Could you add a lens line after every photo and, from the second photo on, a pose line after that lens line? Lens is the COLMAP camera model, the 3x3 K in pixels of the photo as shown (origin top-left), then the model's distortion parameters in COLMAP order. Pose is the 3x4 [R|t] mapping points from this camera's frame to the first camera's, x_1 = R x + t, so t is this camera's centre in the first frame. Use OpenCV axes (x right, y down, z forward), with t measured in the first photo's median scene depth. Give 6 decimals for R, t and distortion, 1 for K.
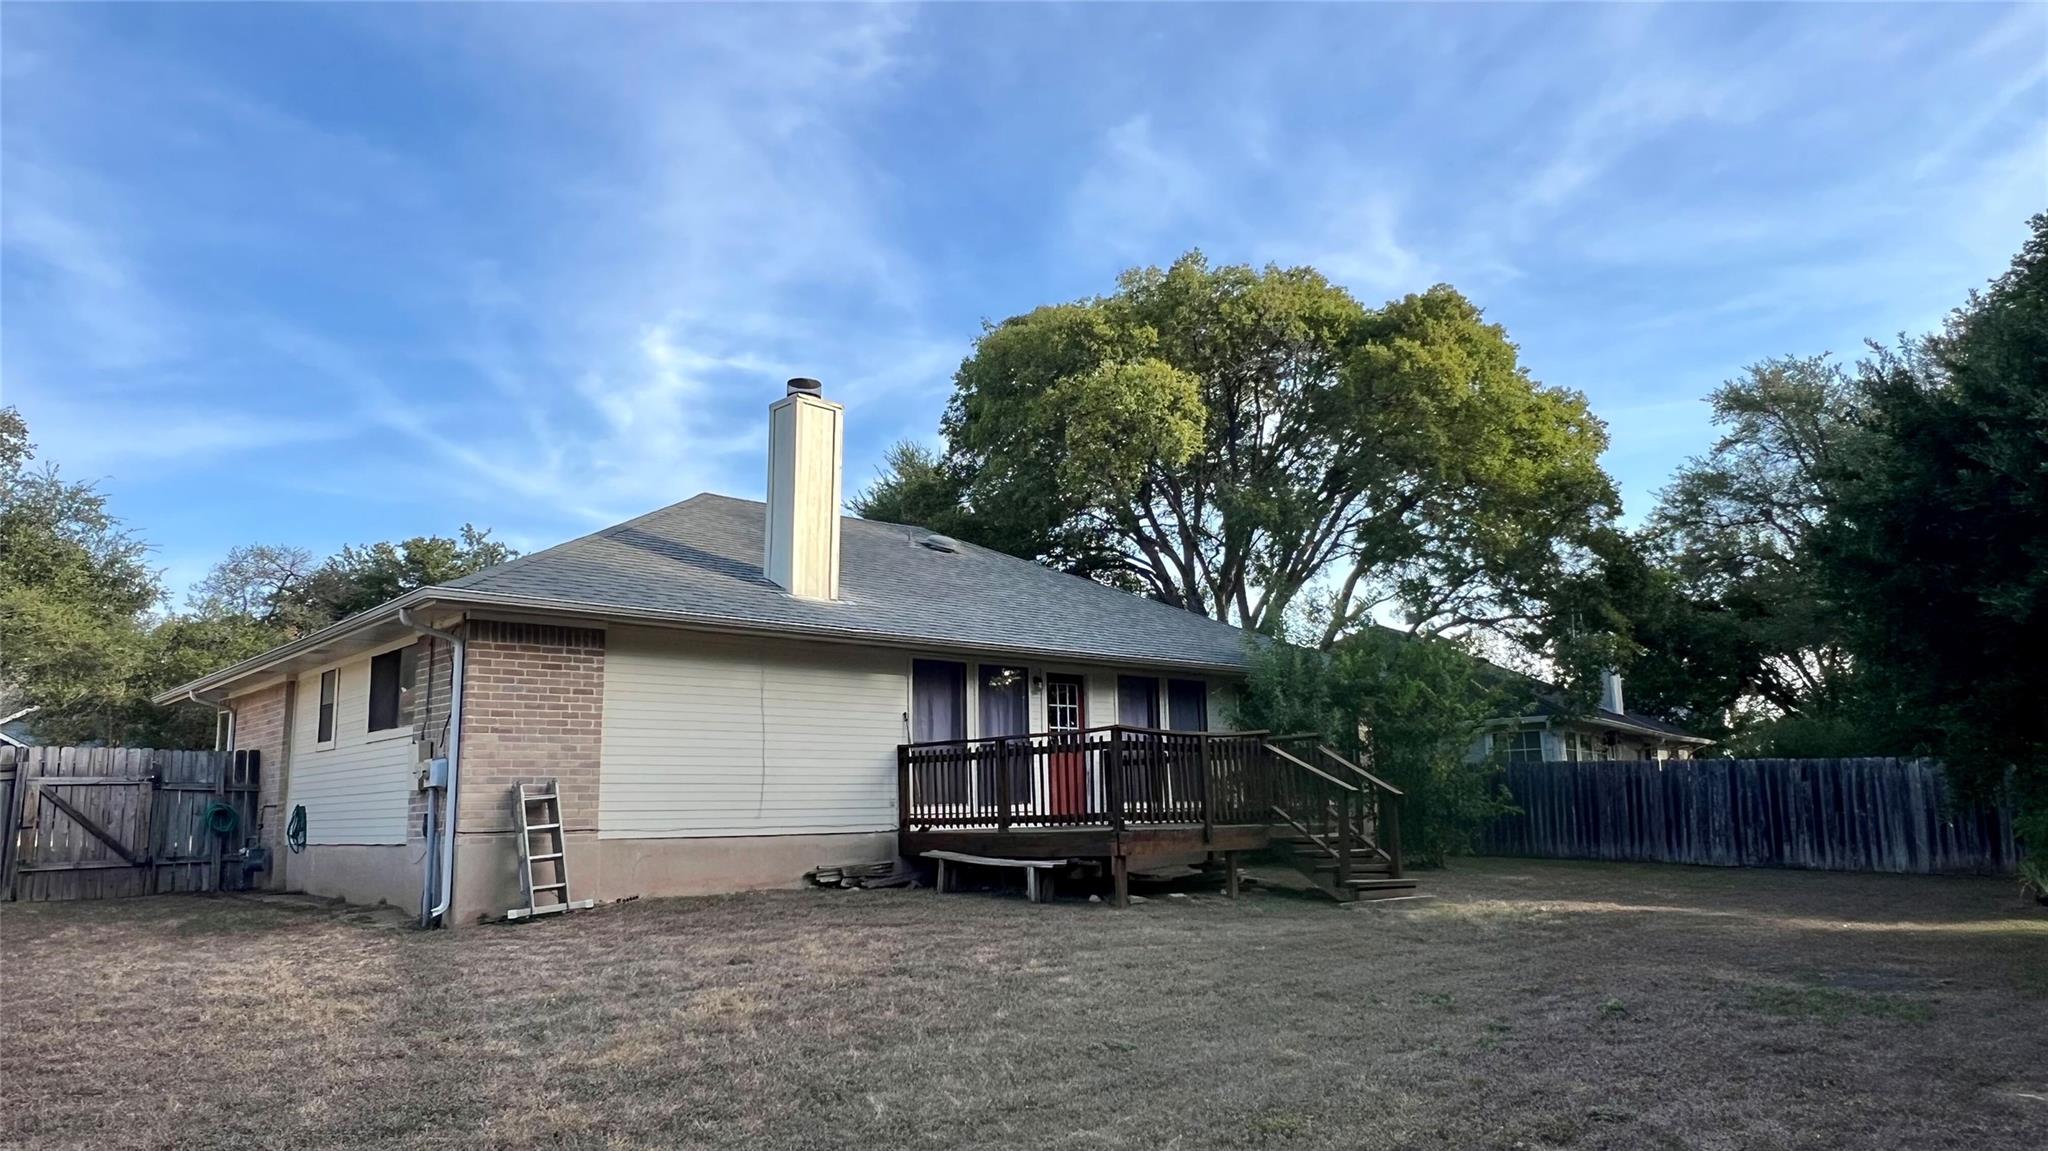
lens RADIAL K [[1323.8, 0, 1034.9], [0, 1323.8, 585.9], [0, 0, 1]] dist [0.001423, -0.002094]
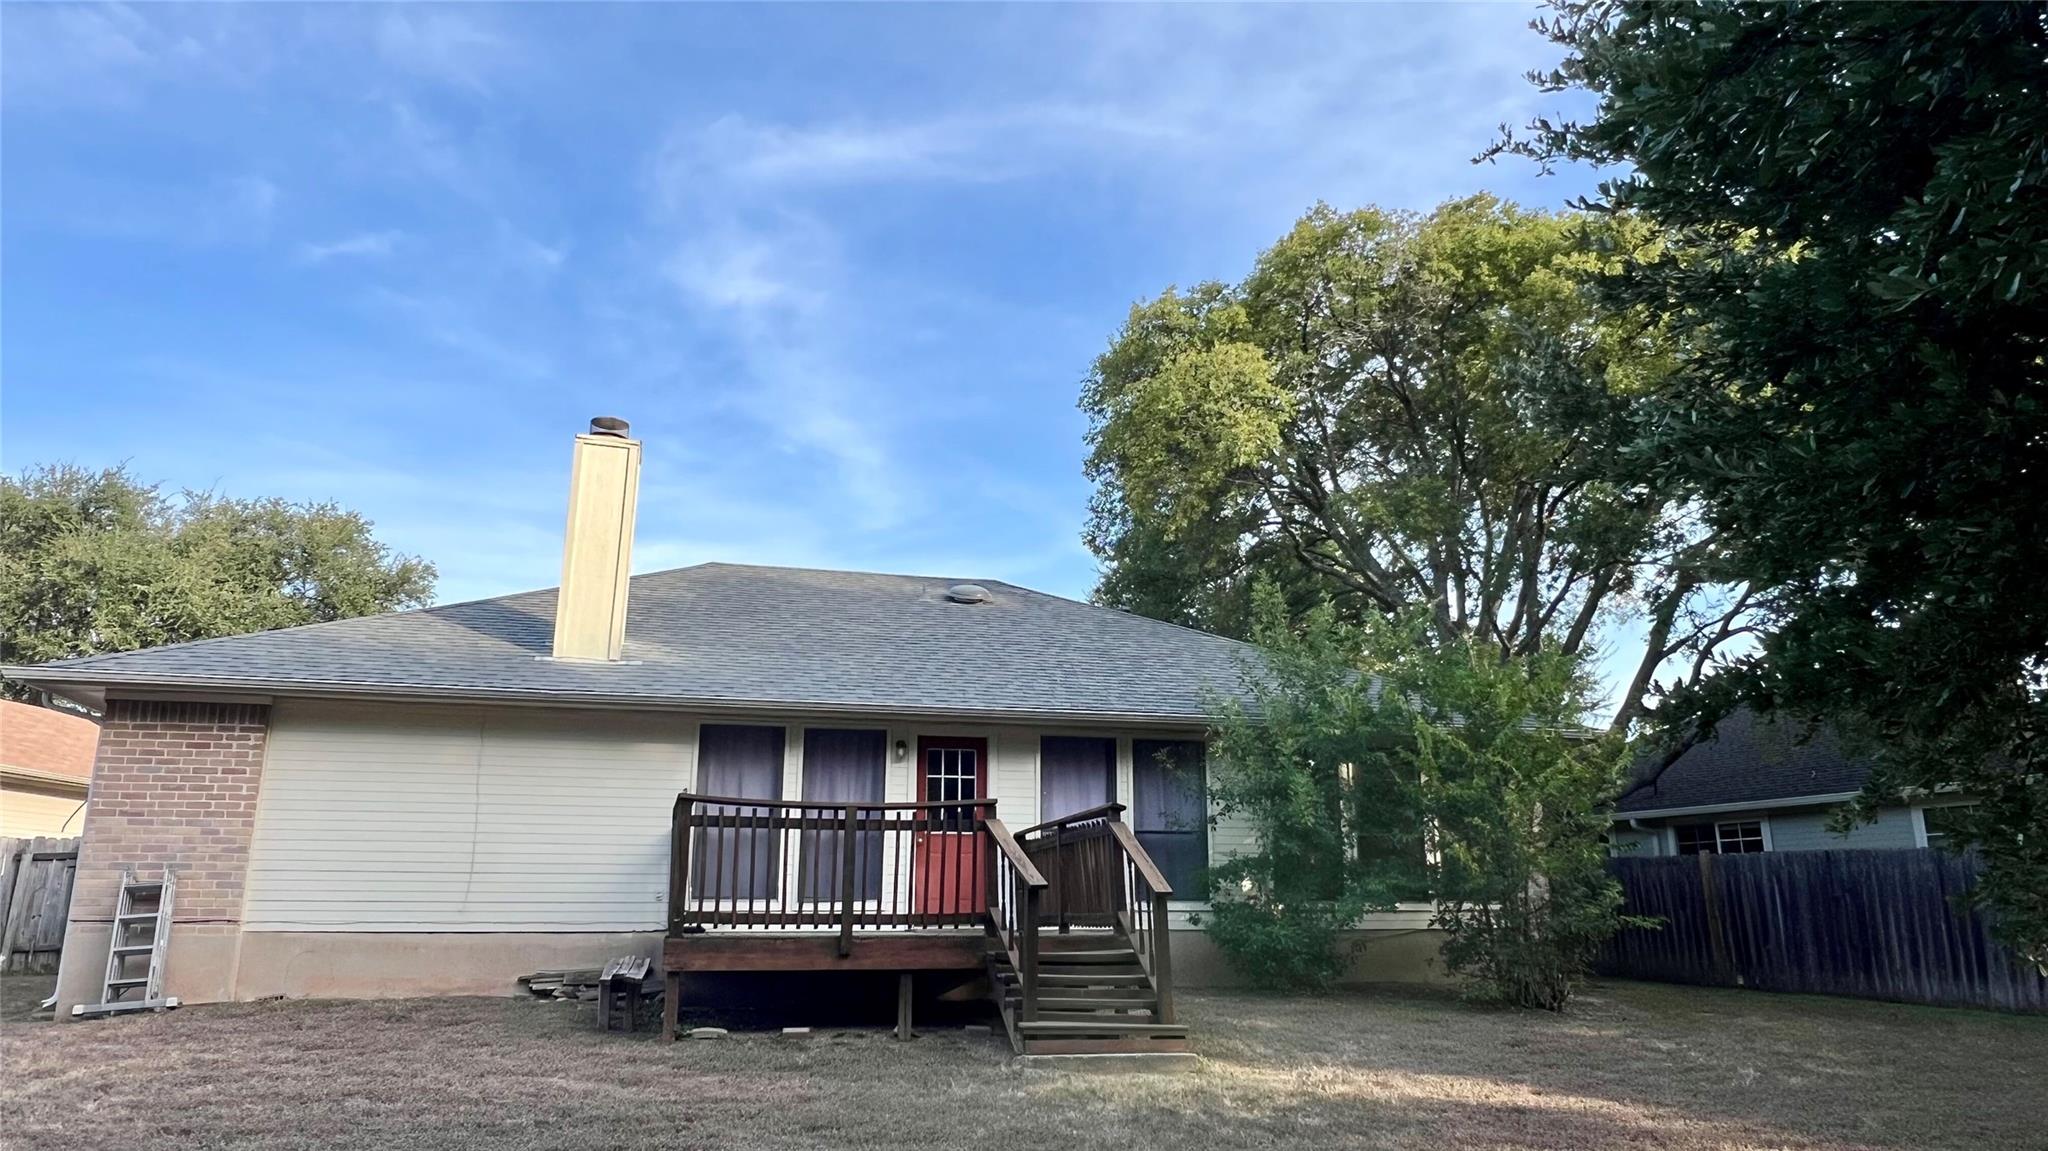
lens RADIAL K [[1319.6, 0, 1089.1], [0, 1319.6, 580.9], [0, 0, 1]] dist [0.002371, -0.000807]
pose [[0.881041, -0.097879, -0.462803, 0.539822], [0.062837, 0.993905, -0.090579, 0.057800], [0.468848, 0.050722, 0.881821, 0.378807]]
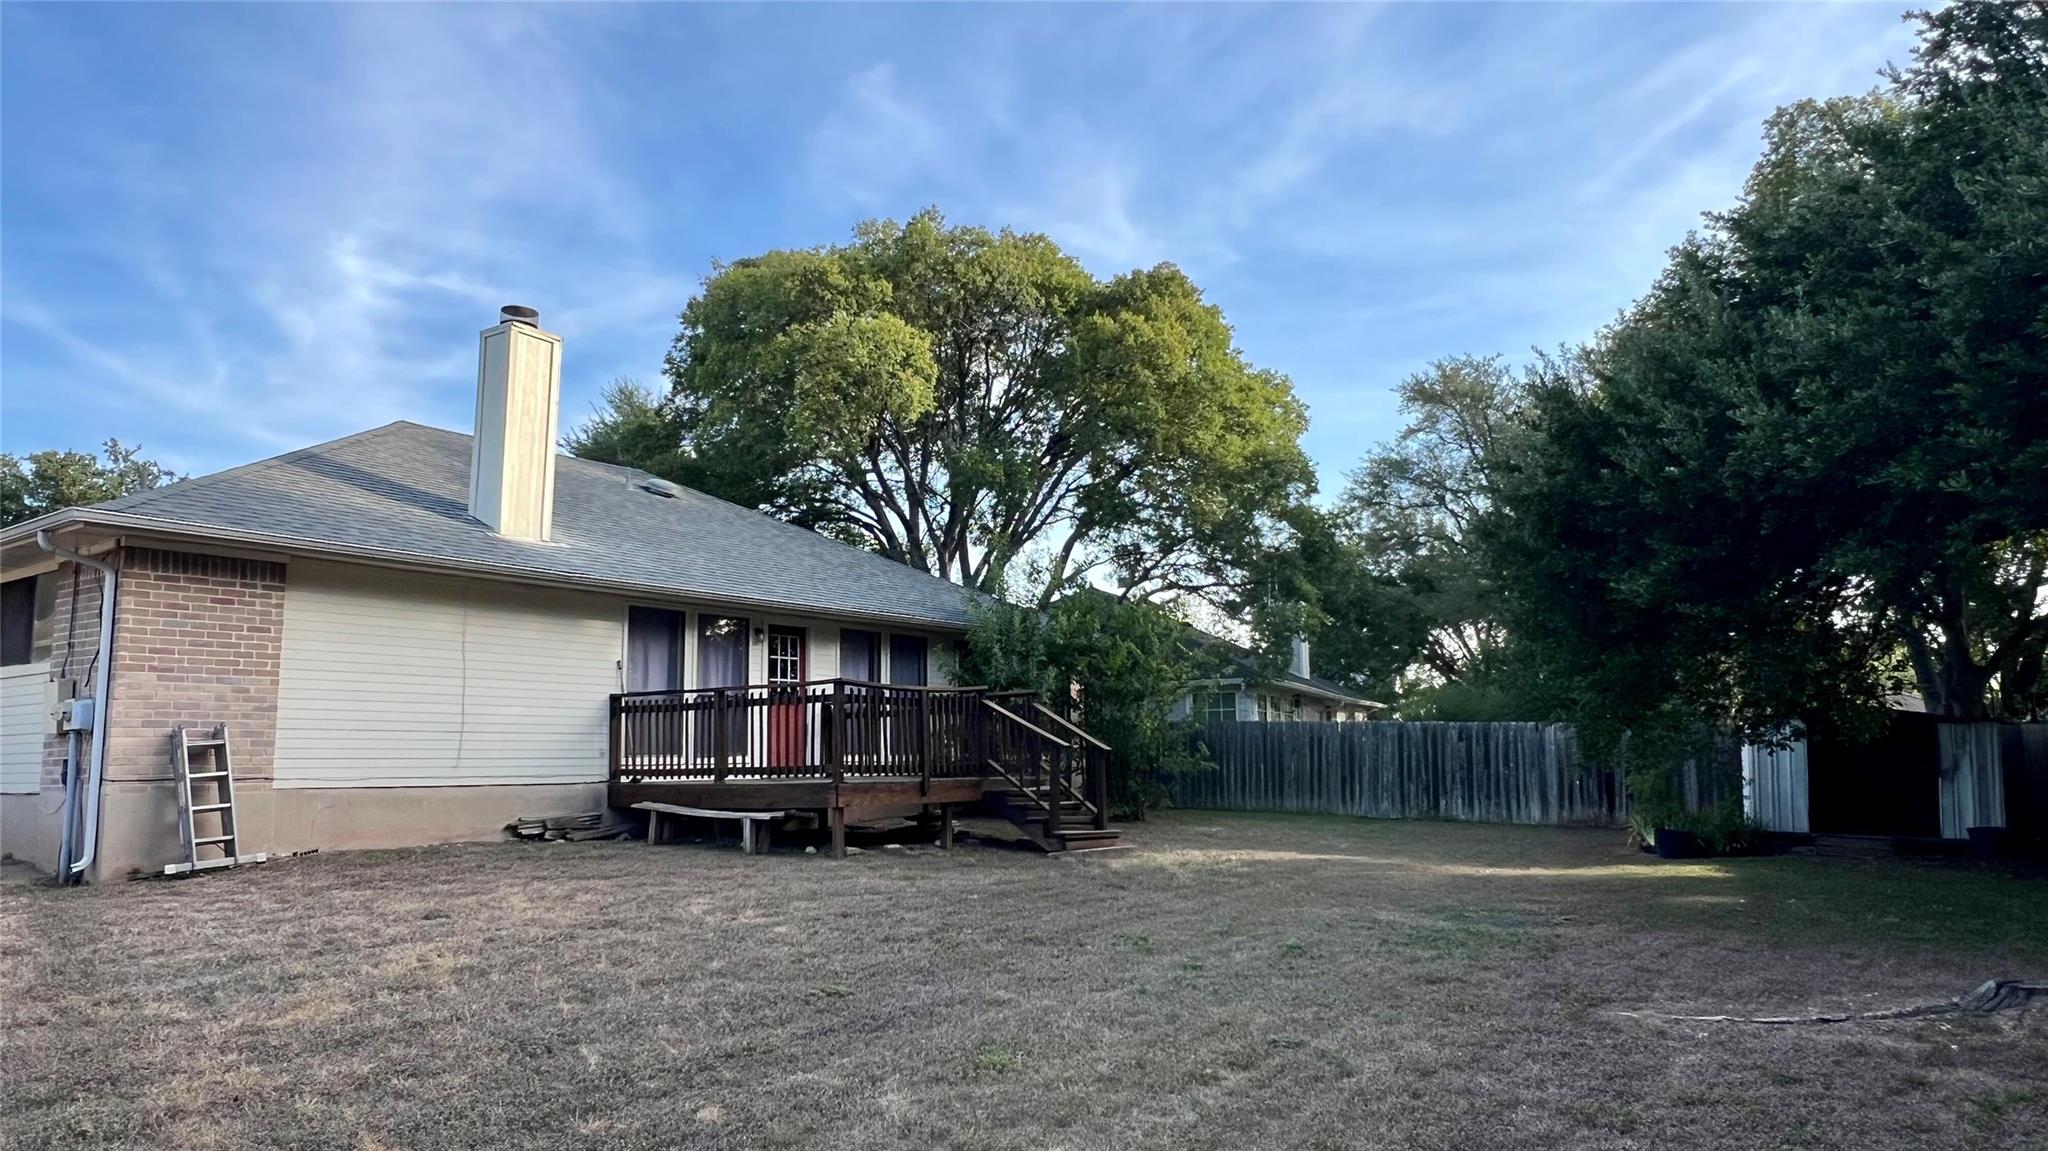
lens RADIAL K [[1323.4, 0, 1022.4], [0, 1323.4, 585.4], [0, 0, 1]] dist [0.002069, -0.003325]
pose [[0.978828, 0.036056, 0.201482, -0.006362], [-0.042830, 0.998651, 0.029357, -0.000517], [-0.200151, -0.037365, 0.979052, -0.006941]]
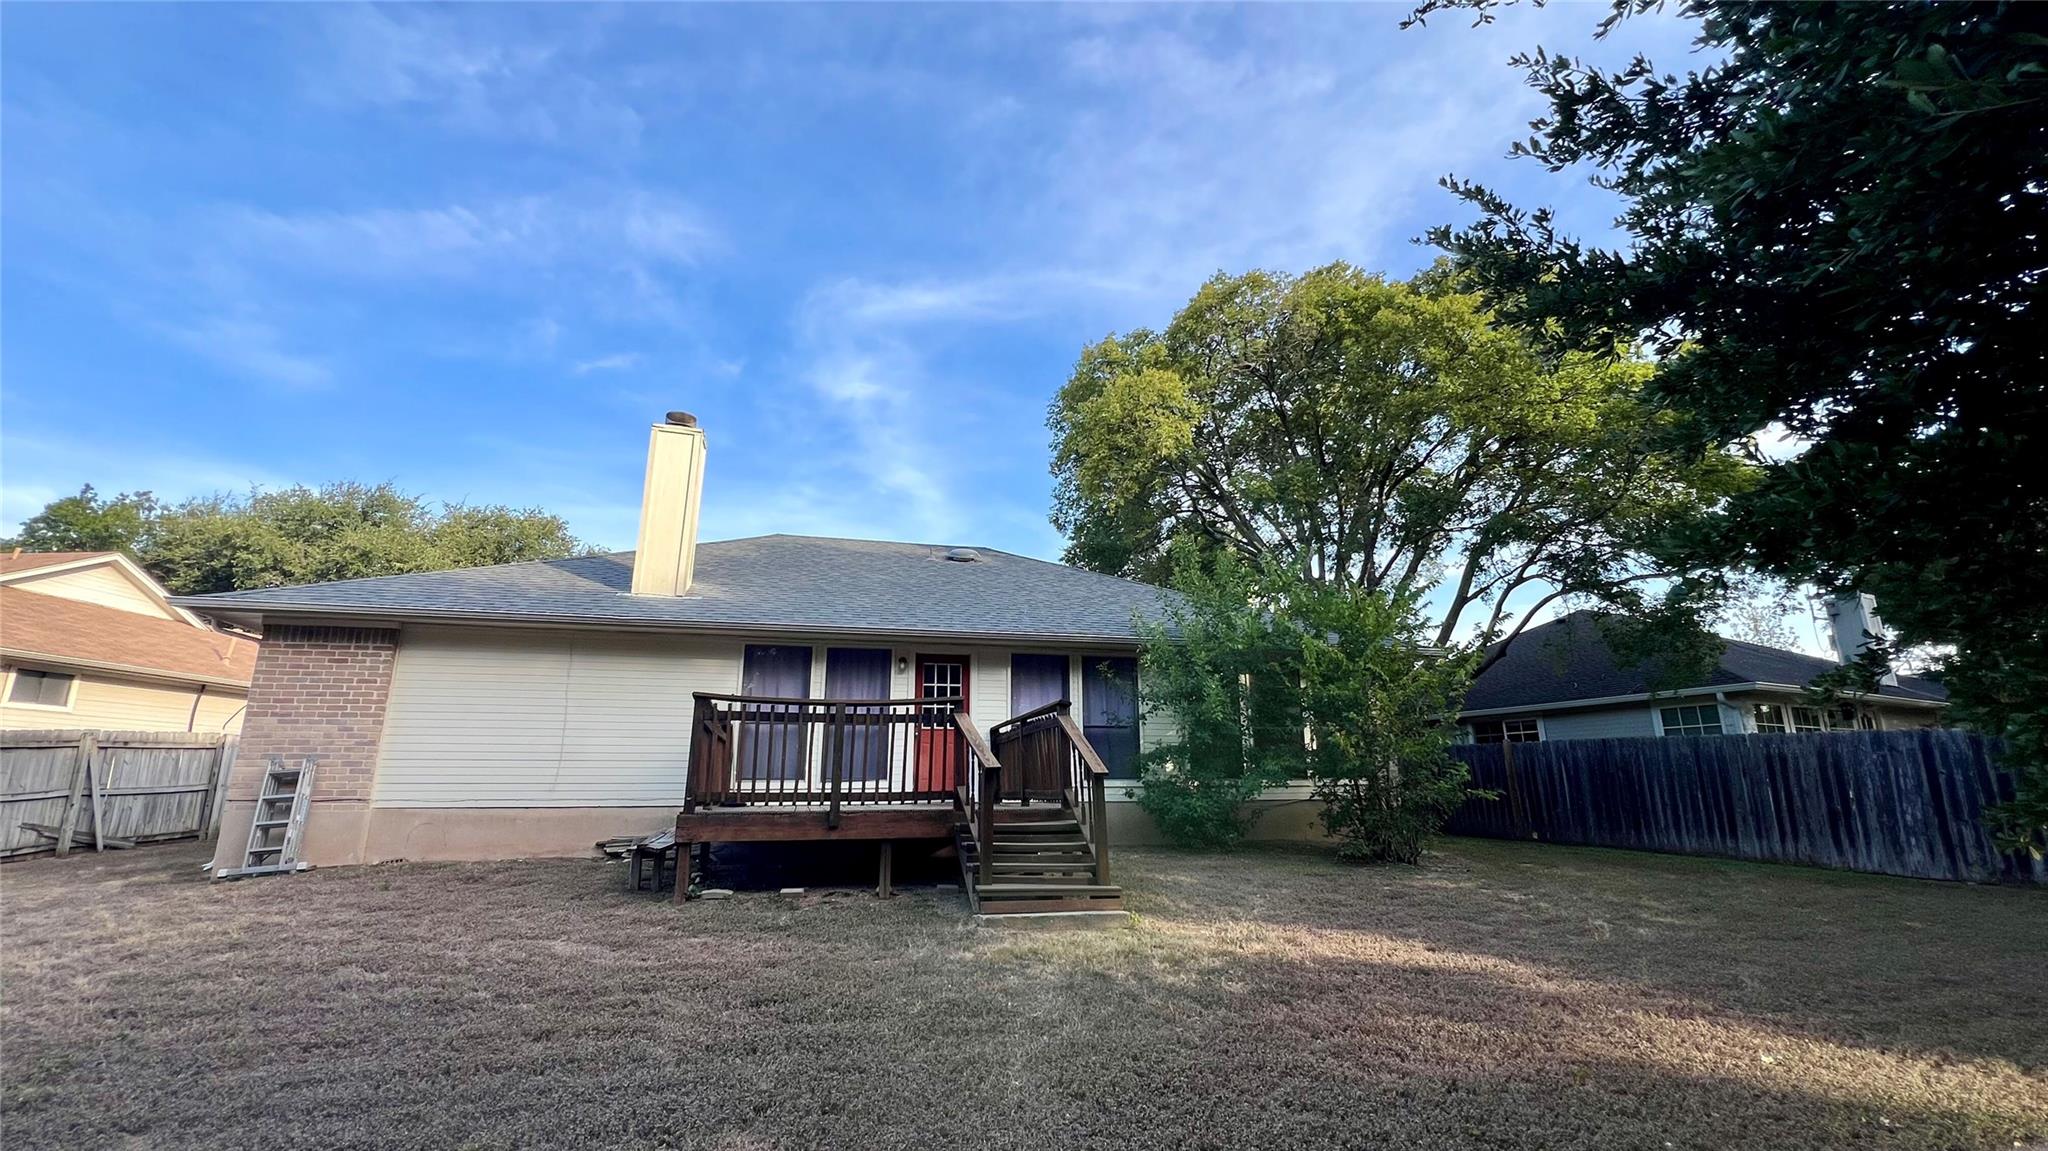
lens RADIAL K [[831.7, 0, 1064.9], [0, 831.7, 580.6], [0, 0, 1]] dist [0.000869, 0.000086]
pose [[0.879562, -0.100911, -0.464959, 0.475705], [0.068600, 0.993935, -0.085945, 0.081984], [0.470812, 0.043698, 0.881151, 0.532393]]
